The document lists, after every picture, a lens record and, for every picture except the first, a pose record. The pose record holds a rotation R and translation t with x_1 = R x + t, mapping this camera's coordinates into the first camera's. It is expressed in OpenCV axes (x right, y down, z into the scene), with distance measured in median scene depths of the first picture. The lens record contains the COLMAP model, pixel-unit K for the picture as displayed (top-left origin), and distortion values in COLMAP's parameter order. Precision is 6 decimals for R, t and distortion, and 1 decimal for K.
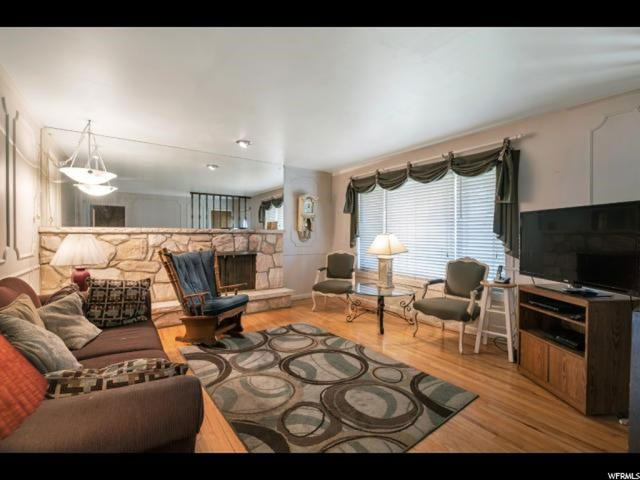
lens RADIAL K [[291.3, 0, 314.5], [0, 291.3, 239.0], [0, 0, 1]] dist [0.002101, -0.000381]
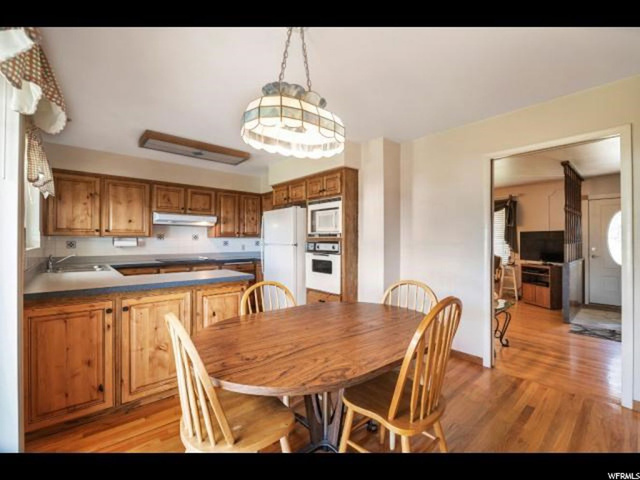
lens RADIAL K [[291.3, 0, 322.6], [0, 291.3, 241.6], [0, 0, 1]] dist [0.002101, -0.000381]
pose [[0.992561, -0.009618, 0.121367, -1.014018], [0.011281, 0.999852, -0.013023, -0.003246], [-0.121224, 0.014296, 0.992522, -0.978985]]
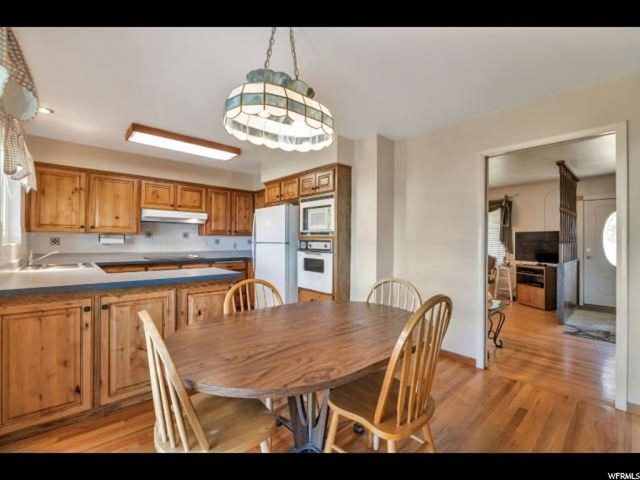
lens RADIAL K [[291.3, 0, 323.6], [0, 291.3, 242.7], [0, 0, 1]] dist [0.002101, -0.000381]
pose [[0.991102, -0.002943, 0.133076, -0.982031], [0.004635, 0.999912, -0.012406, 0.010087], [-0.133027, 0.012913, 0.991028, -0.950882]]
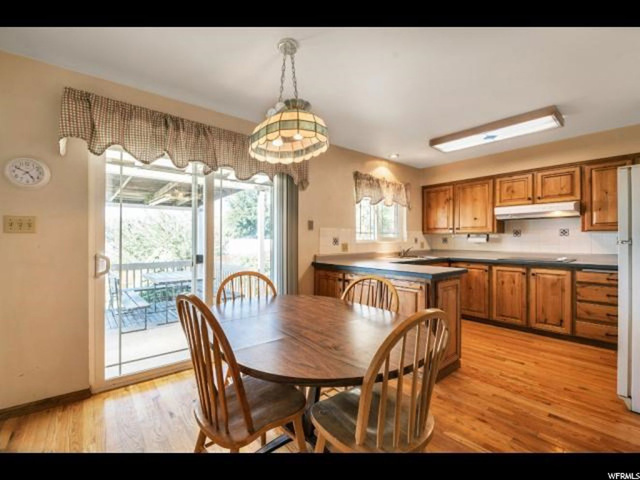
lens RADIAL K [[276.5, 0, 320.3], [0, 276.5, 238.6], [0, 0, 1]] dist [-0.000395, -0.000089]
pose [[0.095026, -0.006007, -0.995457, -0.345054], [-0.008231, 0.999943, -0.006820, -0.013845], [0.995441, 0.008842, 0.094971, -0.326001]]
